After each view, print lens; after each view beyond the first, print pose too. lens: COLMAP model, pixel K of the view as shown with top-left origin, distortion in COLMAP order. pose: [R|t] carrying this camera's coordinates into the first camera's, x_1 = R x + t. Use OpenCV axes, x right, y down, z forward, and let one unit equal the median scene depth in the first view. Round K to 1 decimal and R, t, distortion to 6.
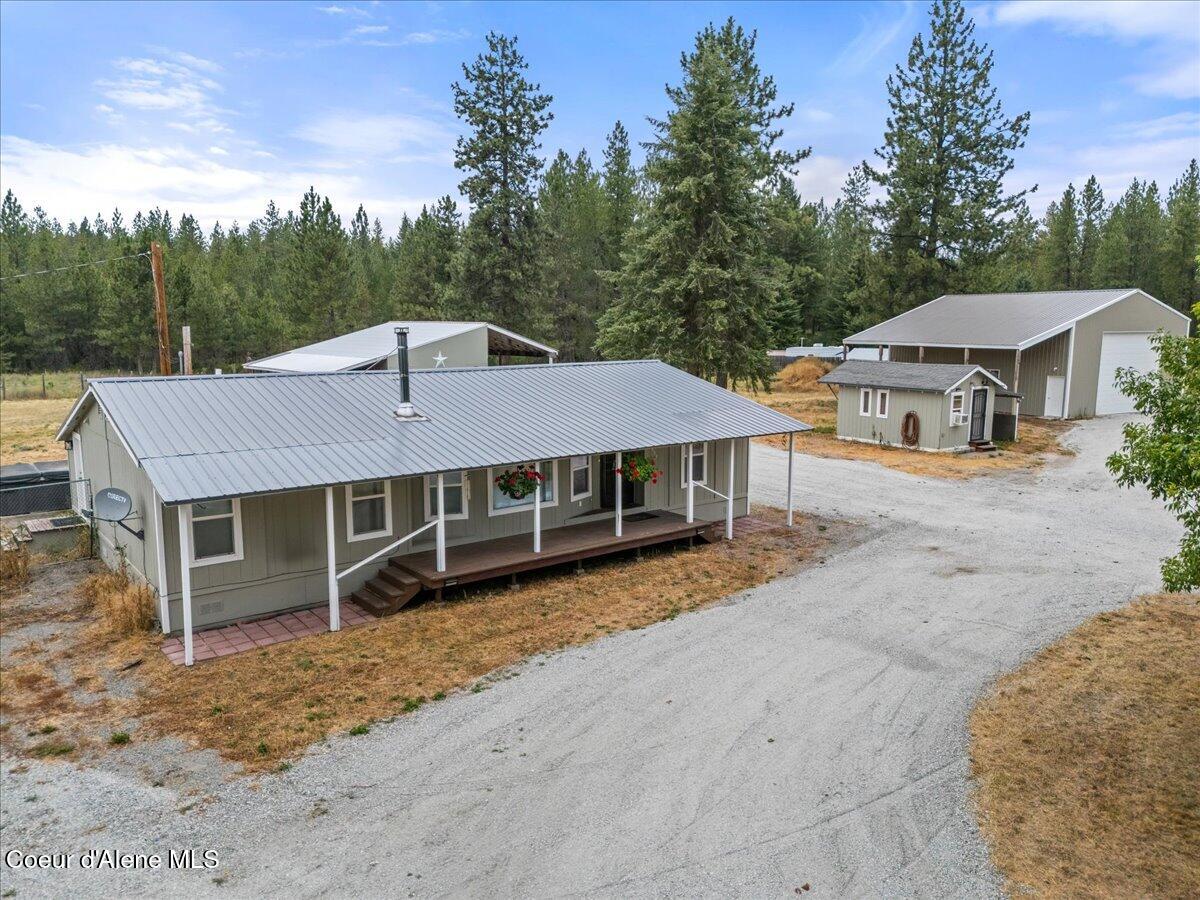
lens RADIAL K [[879.7, 0, 601.8], [0, 879.7, 447.1], [0, 0, 1]] dist [0.089554, -0.086958]
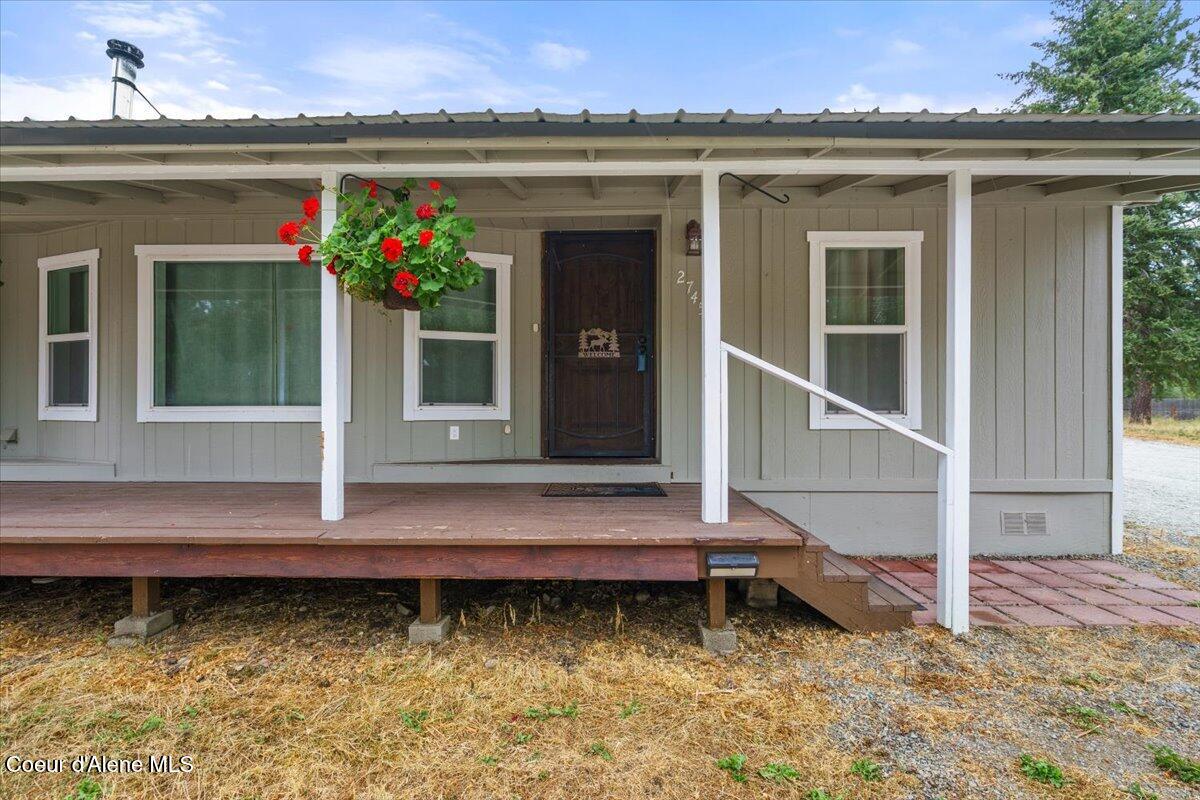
lens RADIAL K [[534.0, 0, 597.6], [0, 534.0, 404.7], [0, 0, 1]] dist [-0.003668, -0.000014]
pose [[0.772722, 0.005957, -0.634716, 0.060398], [-0.095400, 0.989687, -0.106854, 0.025812], [0.627534, 0.143121, 0.765322, 0.309484]]
